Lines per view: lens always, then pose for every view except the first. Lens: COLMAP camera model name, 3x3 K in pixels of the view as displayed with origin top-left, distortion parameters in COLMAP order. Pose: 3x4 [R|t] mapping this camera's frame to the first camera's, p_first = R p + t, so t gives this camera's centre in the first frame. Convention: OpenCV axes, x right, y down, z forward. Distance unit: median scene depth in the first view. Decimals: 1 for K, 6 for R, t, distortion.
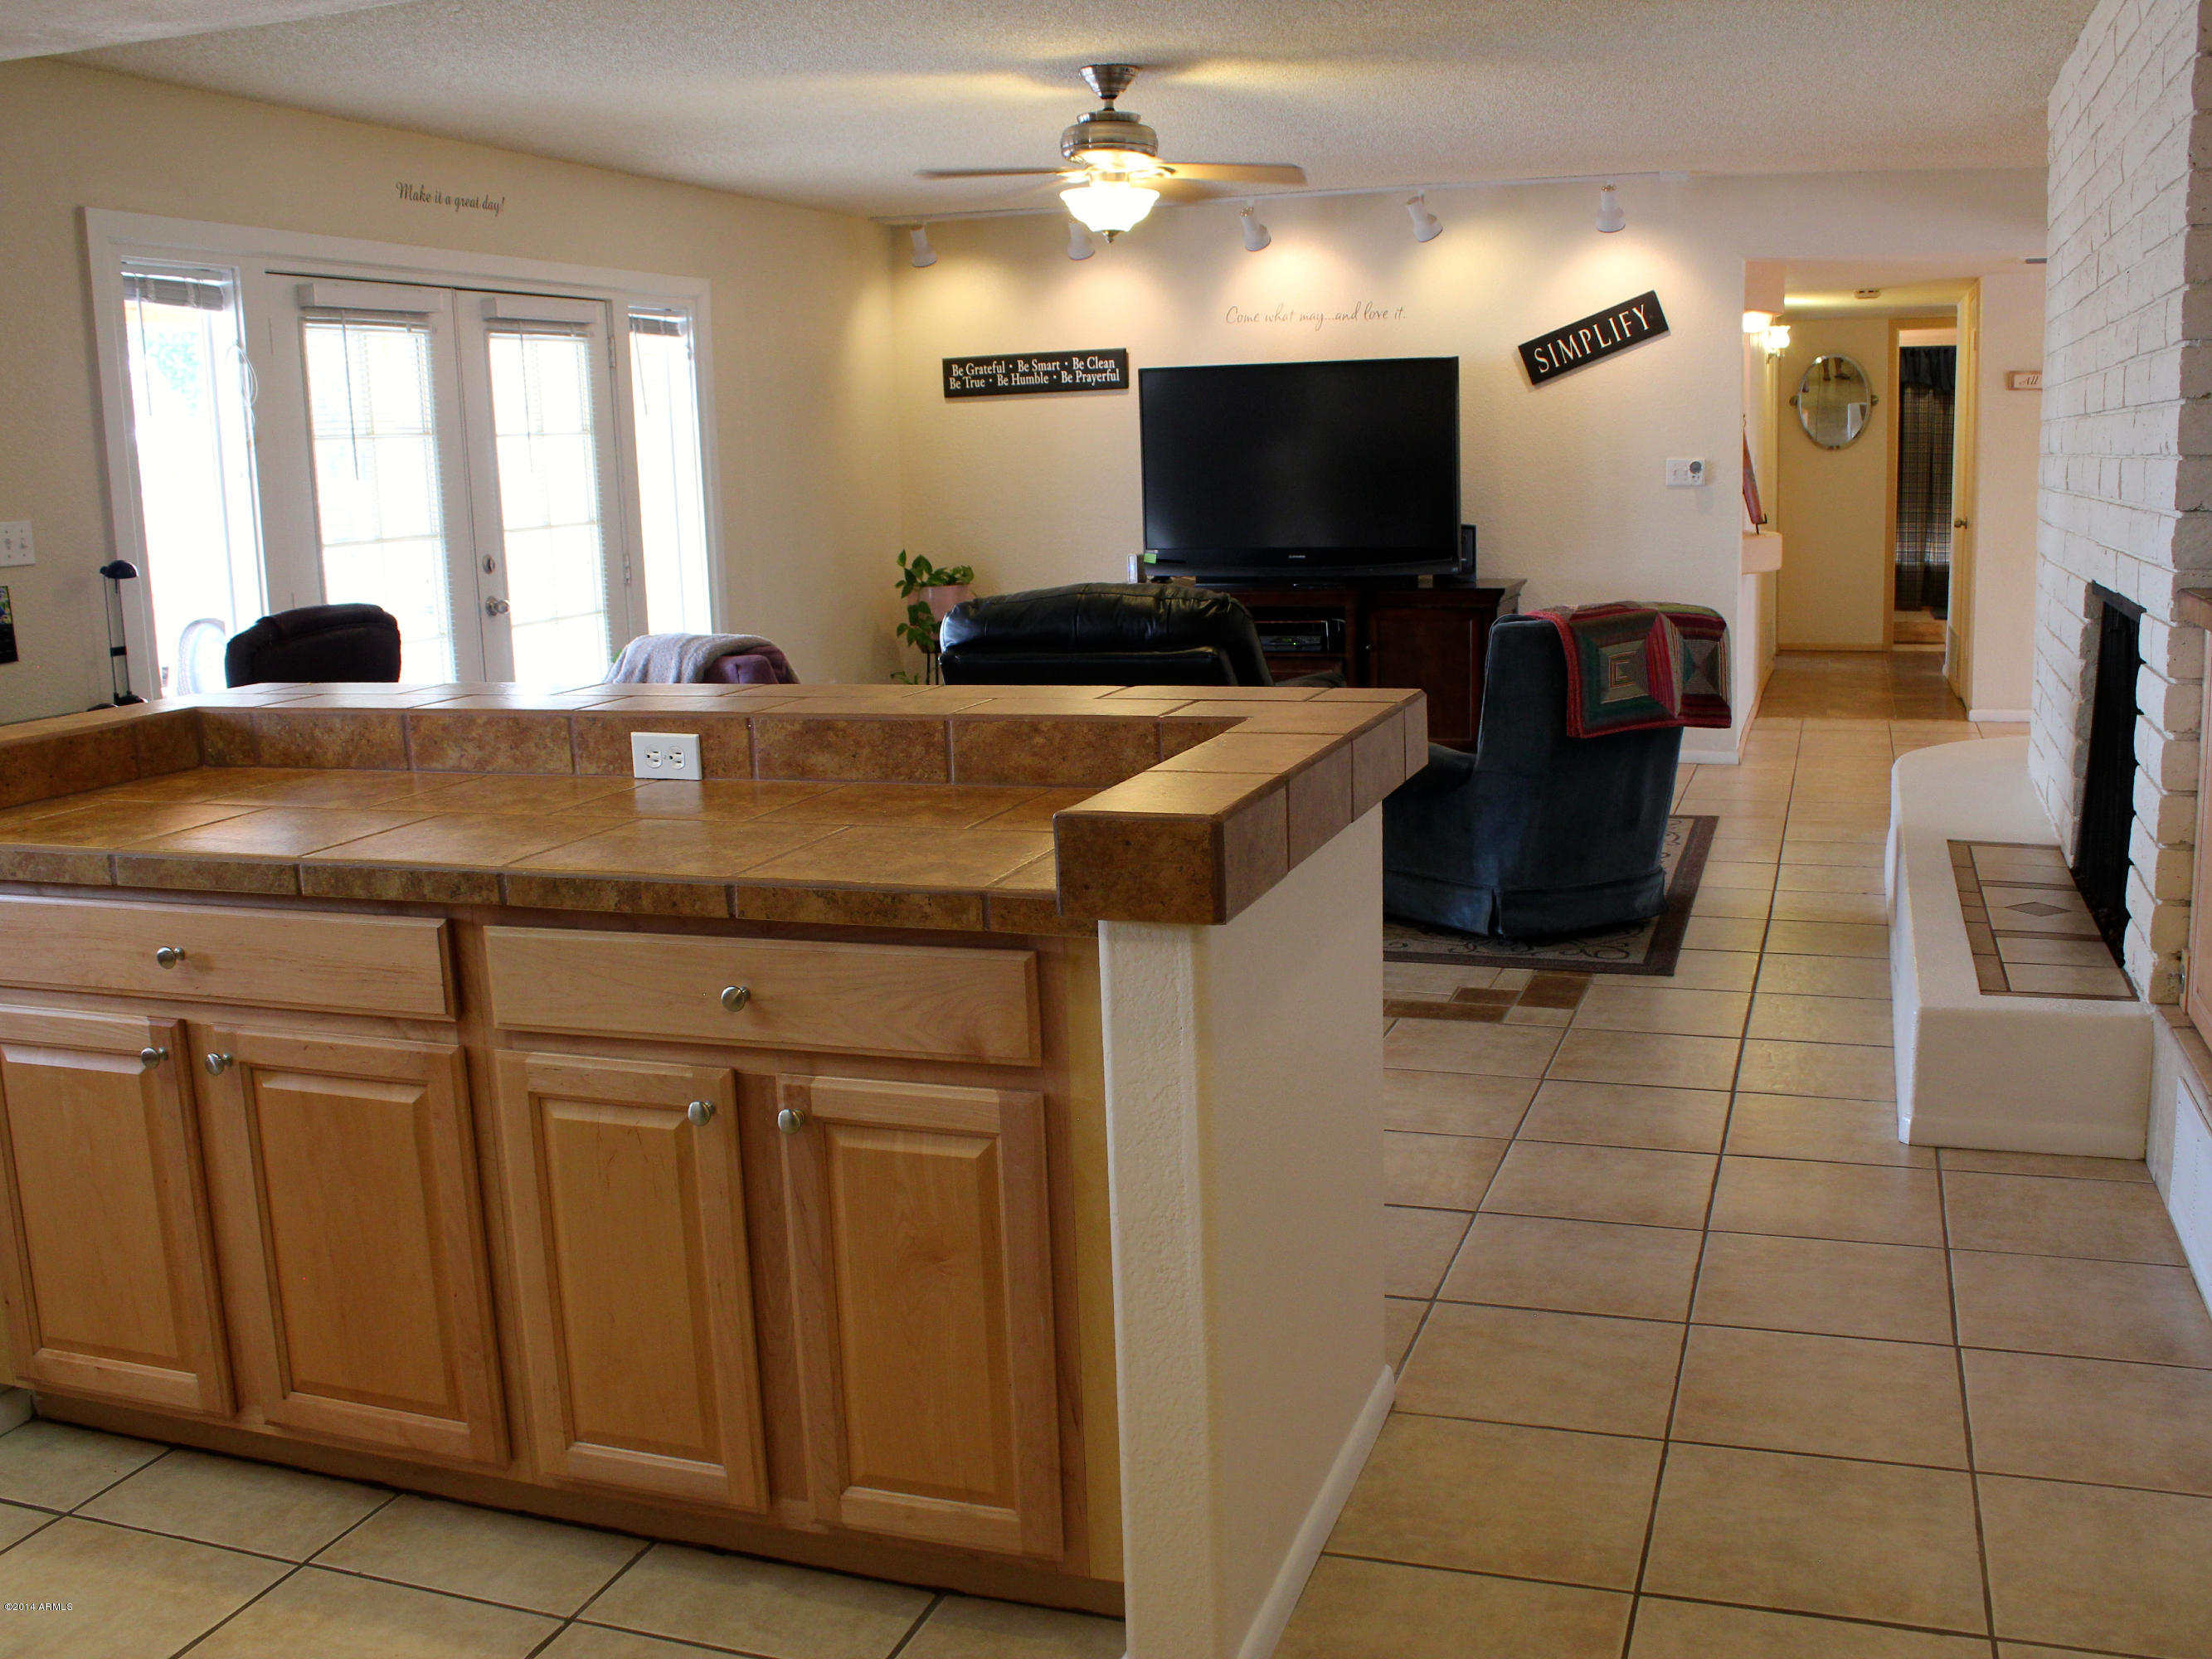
lens RADIAL K [[2085.5, 0, 1106.0], [0, 2085.5, 829.5], [0, 0, 1]] dist [-0.160652, 0.141856]
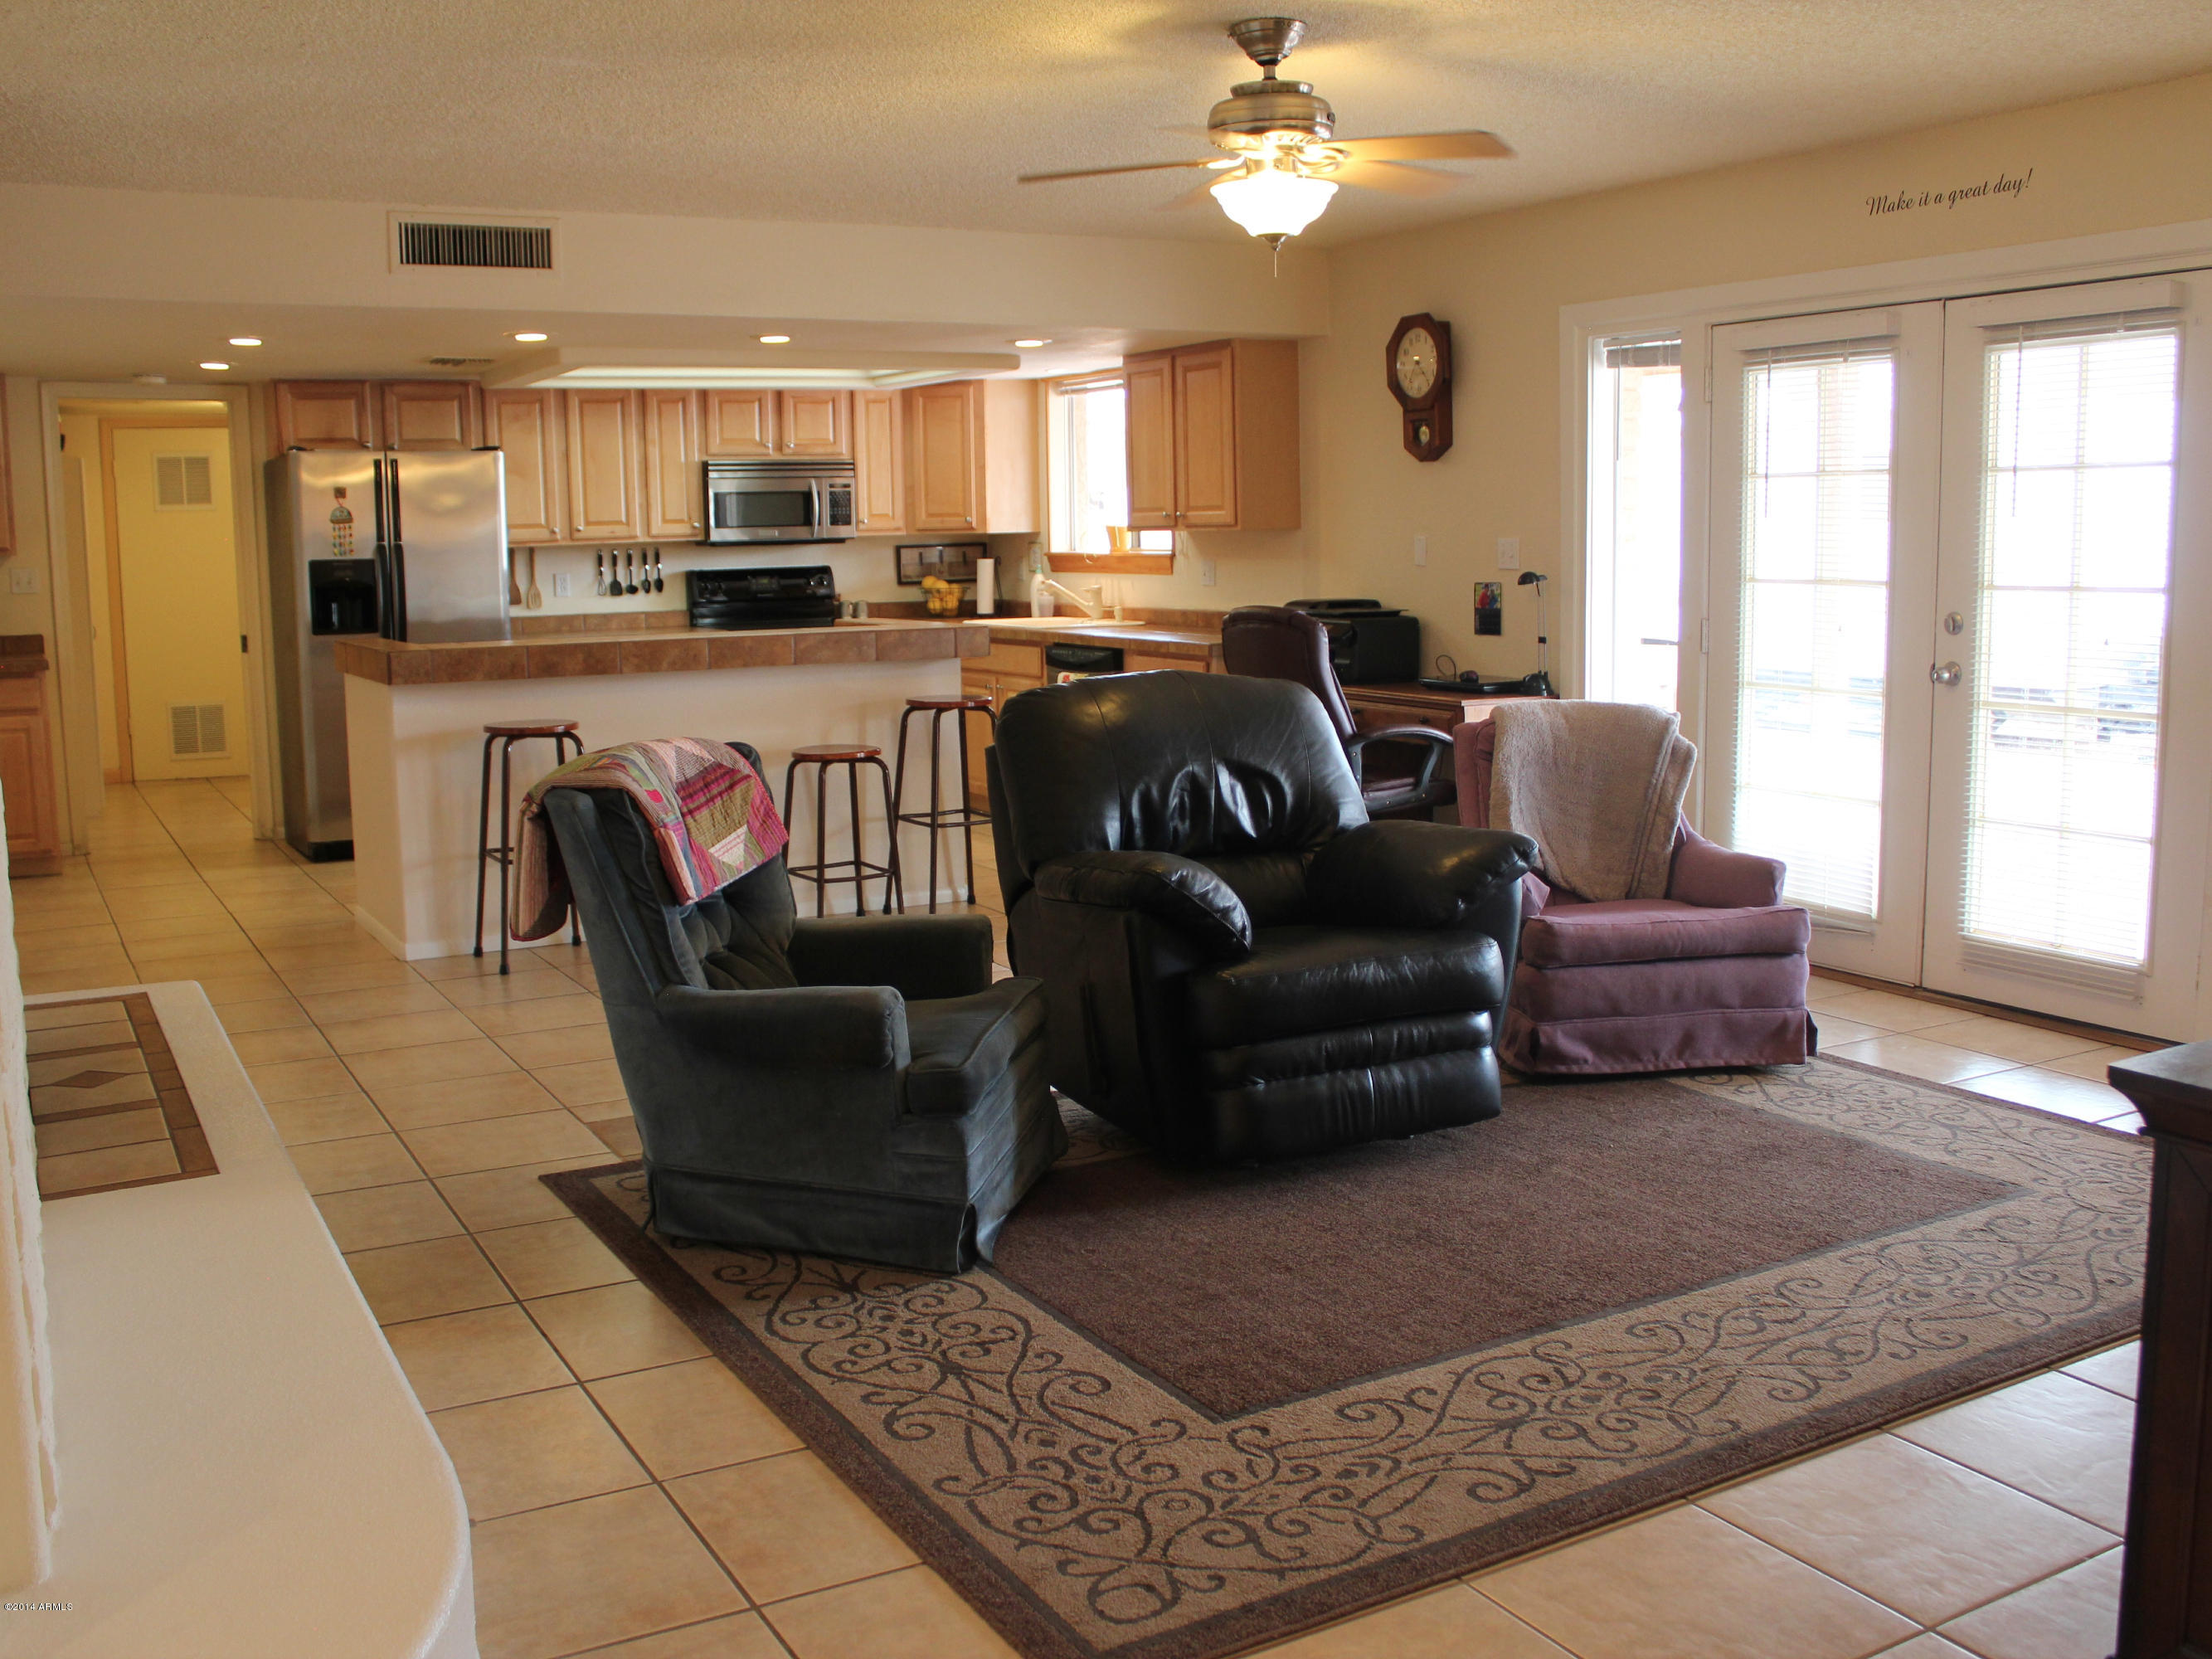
lens RADIAL K [[2085.5, 0, 1106.0], [0, 2085.5, 829.5], [0, 0, 1]] dist [-0.160652, 0.141856]
pose [[-0.659582, 0.145798, -0.737356, 0.590010], [-0.101055, 0.954898, 0.279208, -0.262114], [0.744808, 0.258675, -0.615100, 1.357058]]
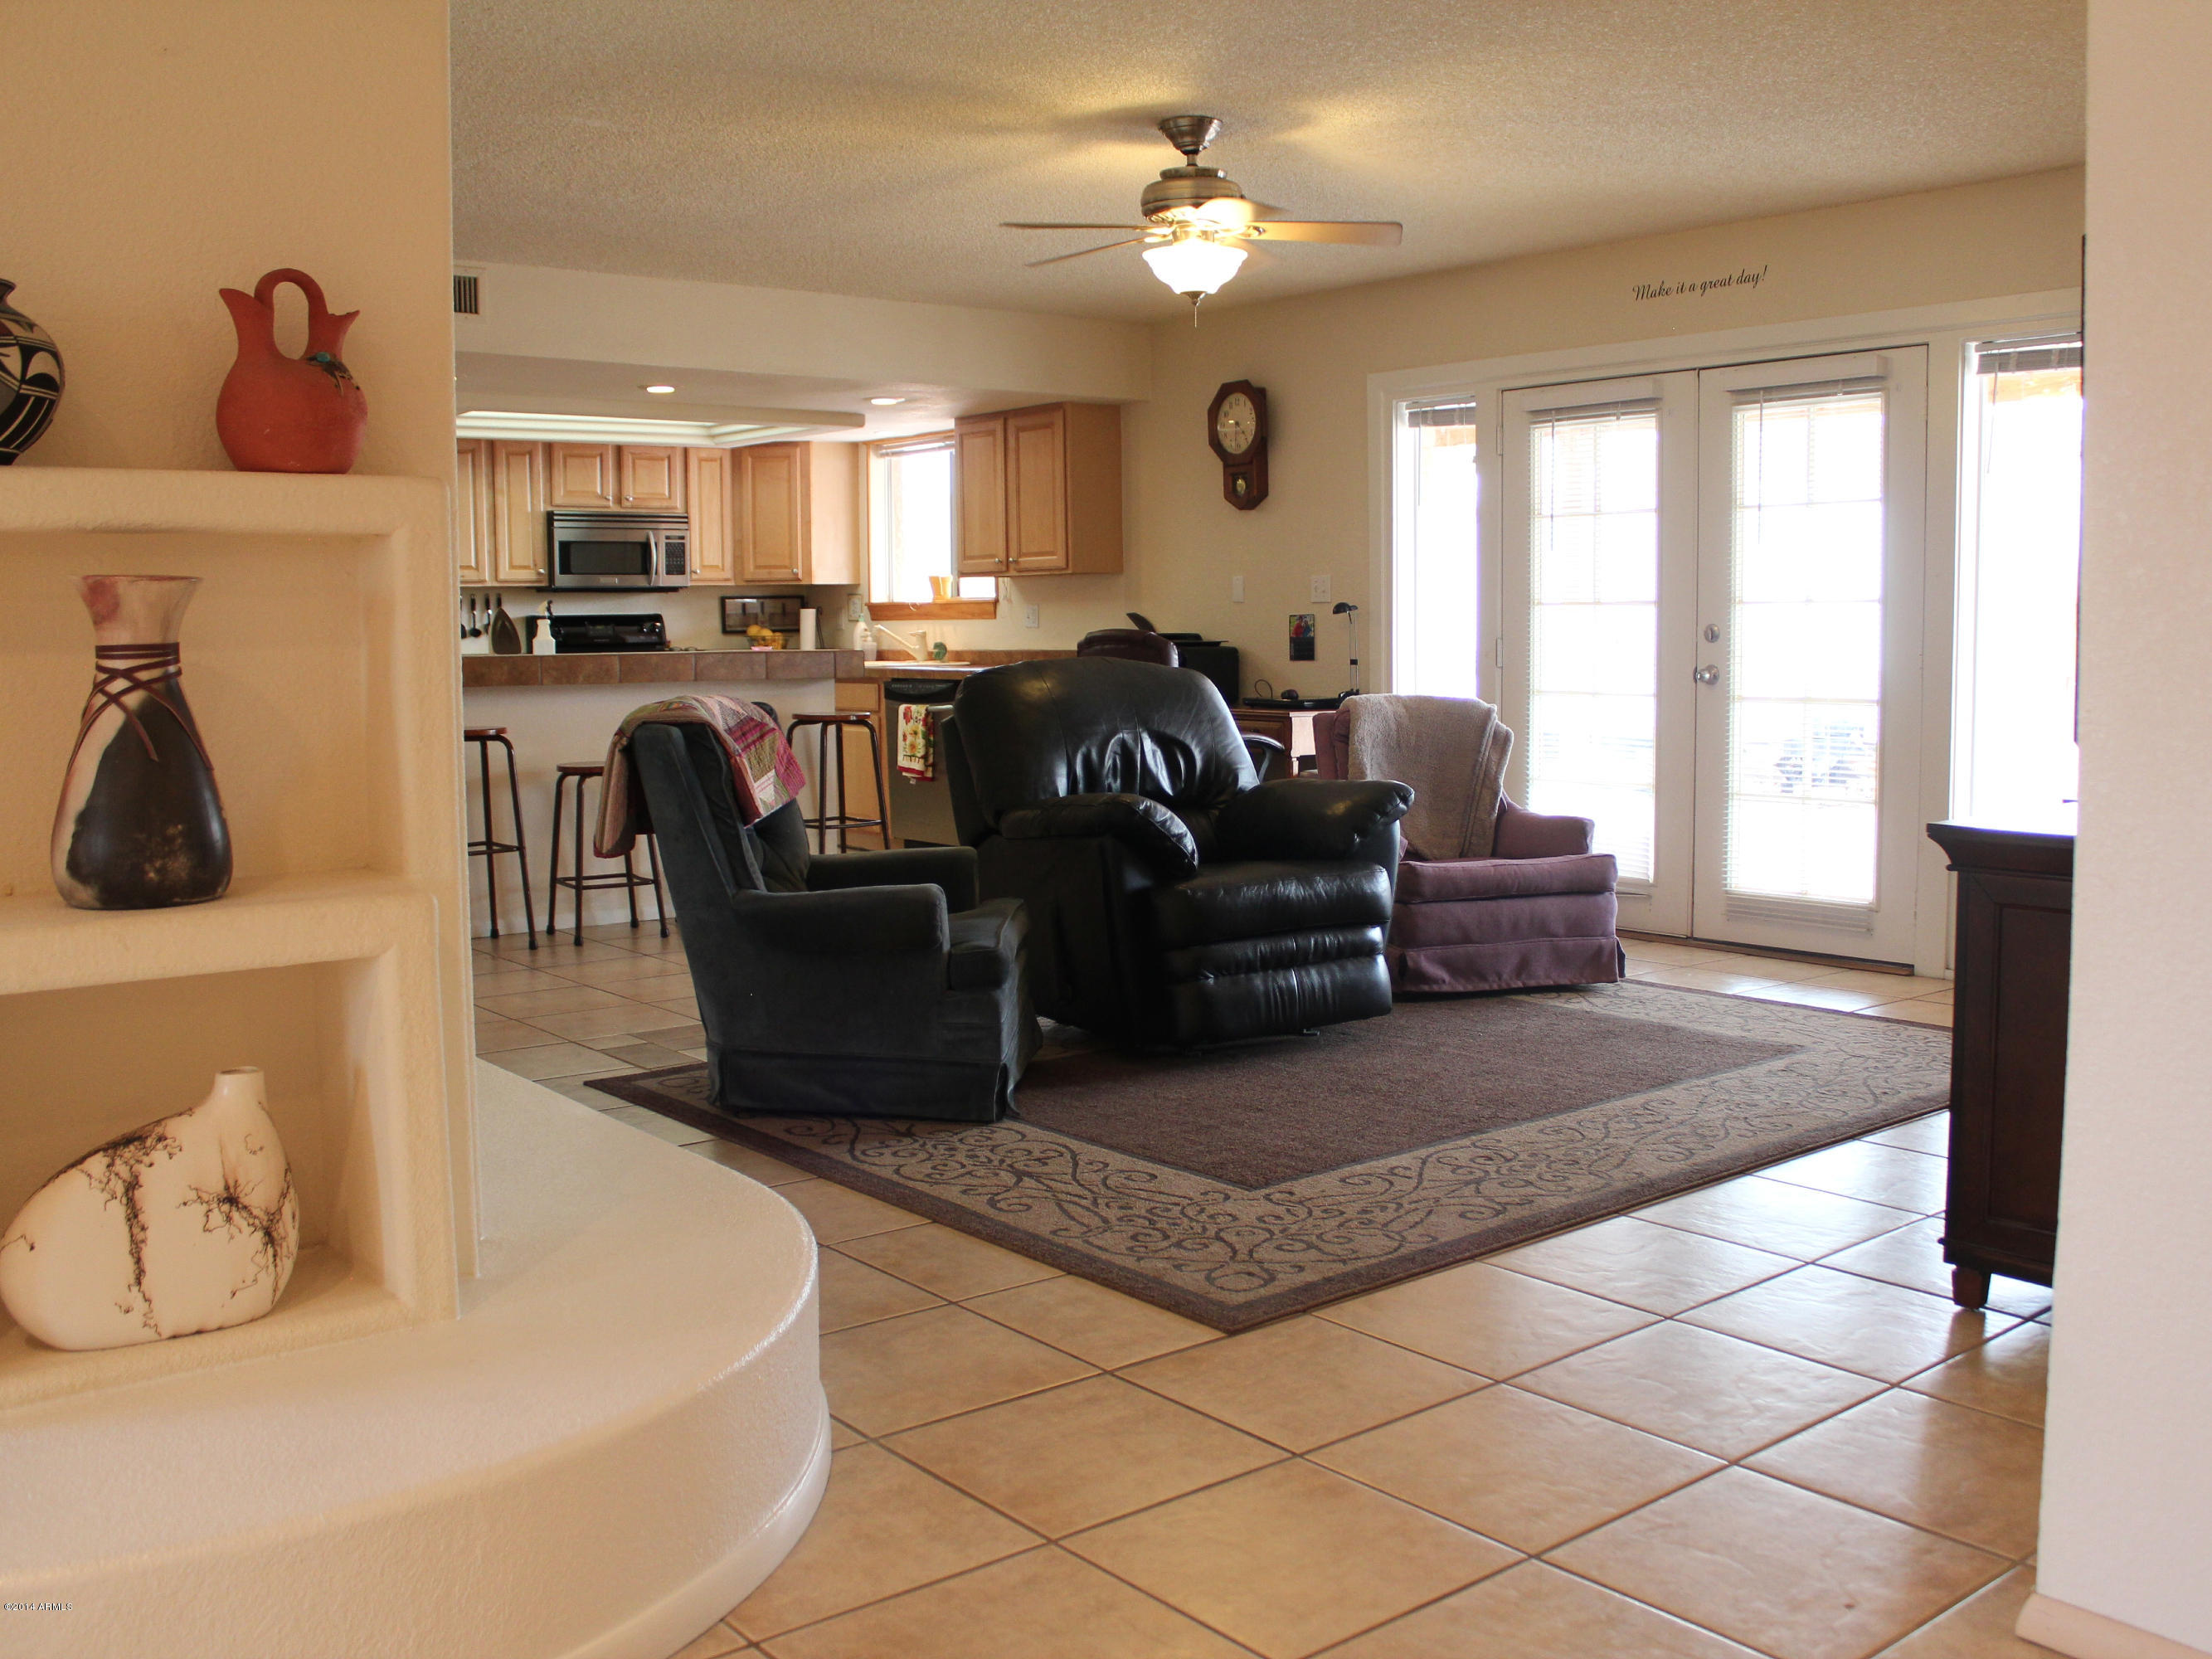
lens RADIAL K [[2084.3, 0, 1197.9], [0, 2084.3, 828.4], [0, 0, 1]] dist [-0.167368, 0.141516]
pose [[-0.504609, 0.115151, -0.855635, 0.762453], [-0.134912, 0.968373, 0.209887, -0.230042], [0.852742, 0.221346, -0.473114, 1.370879]]
